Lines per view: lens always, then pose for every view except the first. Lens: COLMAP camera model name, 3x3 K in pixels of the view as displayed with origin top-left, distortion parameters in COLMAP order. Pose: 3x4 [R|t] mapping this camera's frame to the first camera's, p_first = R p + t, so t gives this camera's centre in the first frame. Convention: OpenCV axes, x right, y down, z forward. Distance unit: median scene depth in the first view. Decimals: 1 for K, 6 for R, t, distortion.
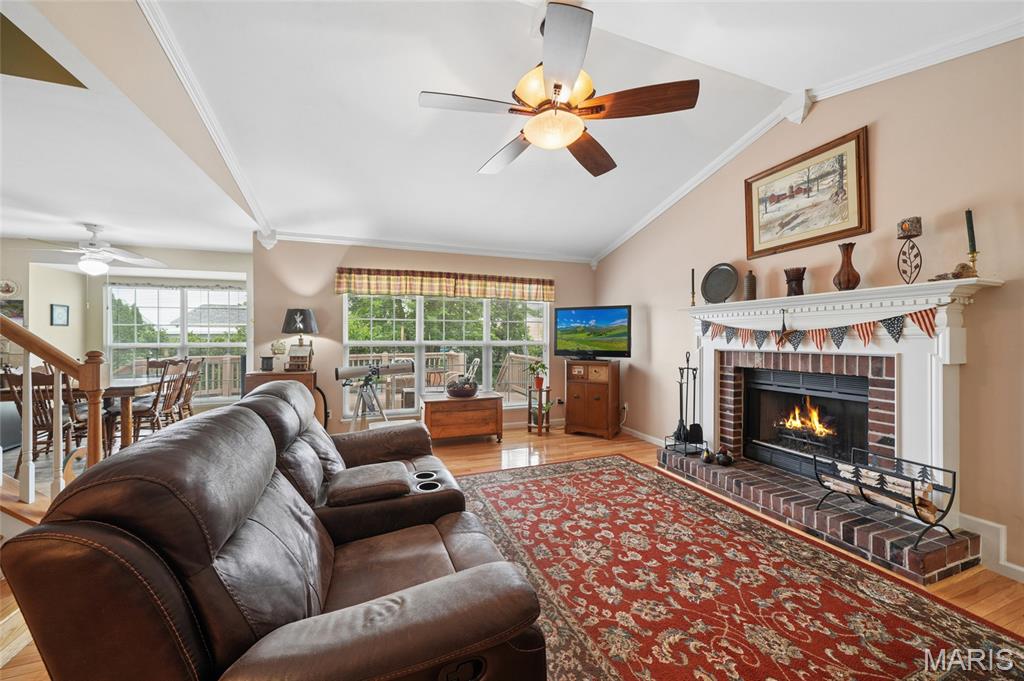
lens RADIAL K [[377.8, 0, 516.3], [0, 377.8, 337.7], [0, 0, 1]] dist [0.000063, 0.000154]
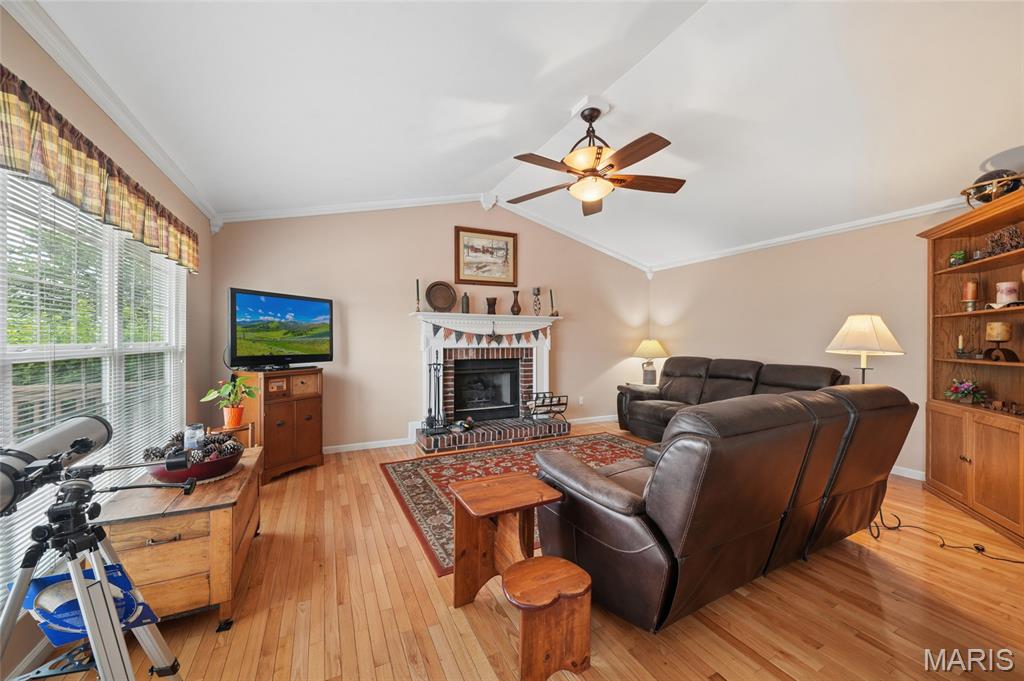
lens RADIAL K [[377.8, 0, 509.0], [0, 377.8, 343.1], [0, 0, 1]] dist [0.000063, 0.000154]
pose [[-0.103992, -0.006939, 0.994554, -0.836106], [-0.002993, 0.999973, 0.006664, 0.006195], [-0.994574, -0.002284, -0.104010, 0.974538]]
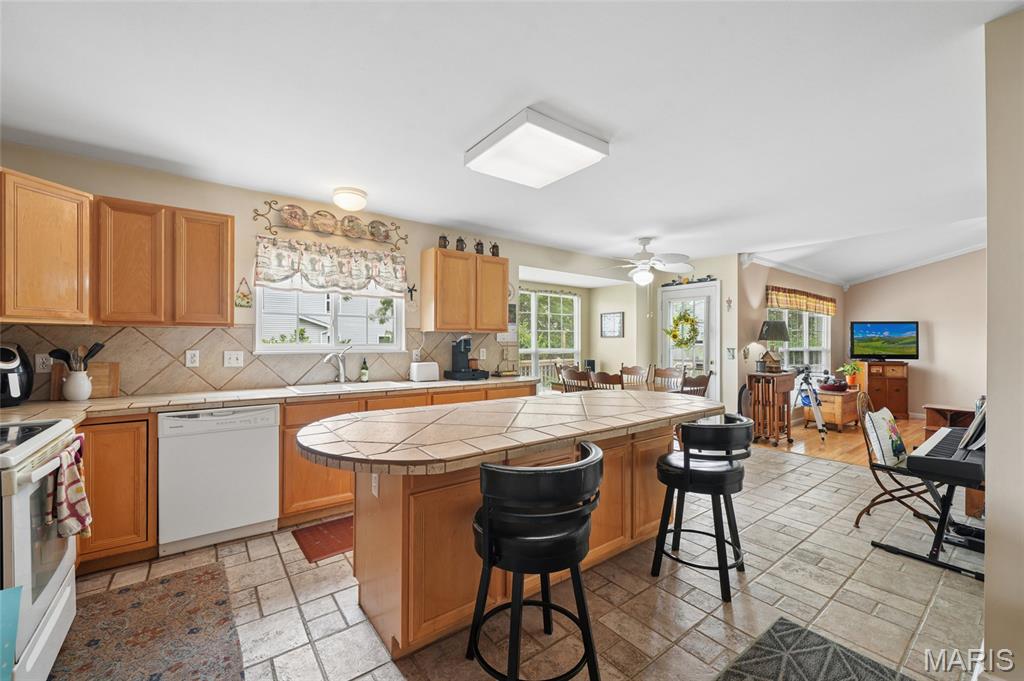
lens RADIAL K [[417.5, 0, 516.5], [0, 417.5, 346.2], [0, 0, 1]] dist [-0.002304, -0.000313]
pose [[0.955485, 0.002321, 0.295029, -2.194242], [-0.002690, 0.999996, 0.000846, 0.009223], [-0.295026, -0.001602, 0.955488, -0.031637]]
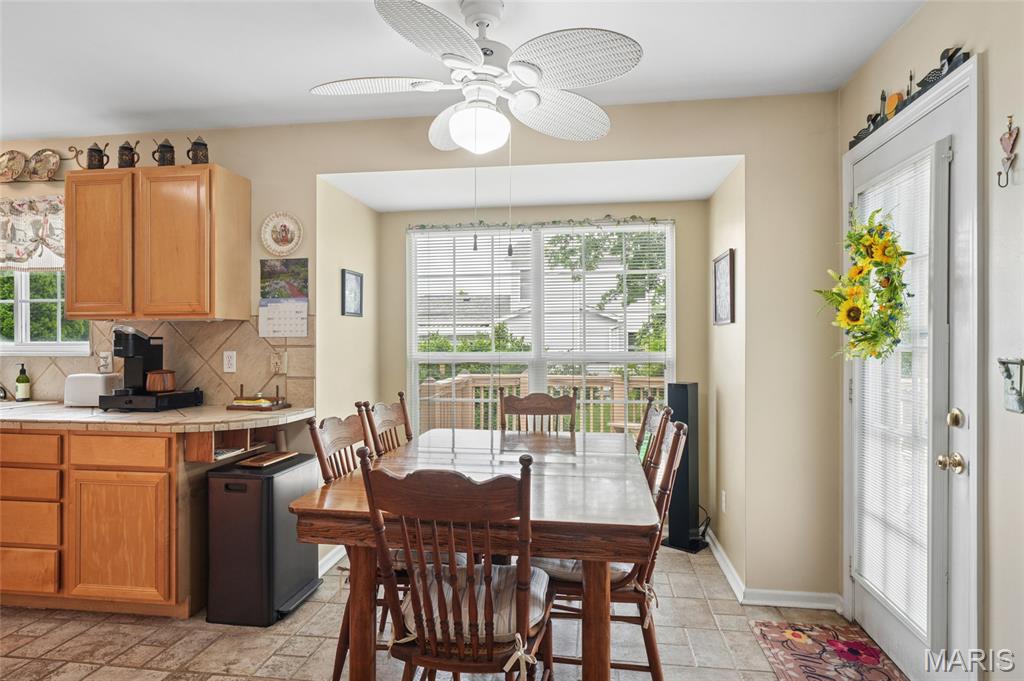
lens RADIAL K [[574.3, 0, 509.3], [0, 574.3, 343.3], [0, 0, 1]] dist [-0.001268, -0.000747]
pose [[0.878055, 0.002374, -0.478553, -1.027762], [-0.003076, 0.999995, -0.000684, 0.004203], [0.478549, 0.002073, 0.878058, 0.689358]]
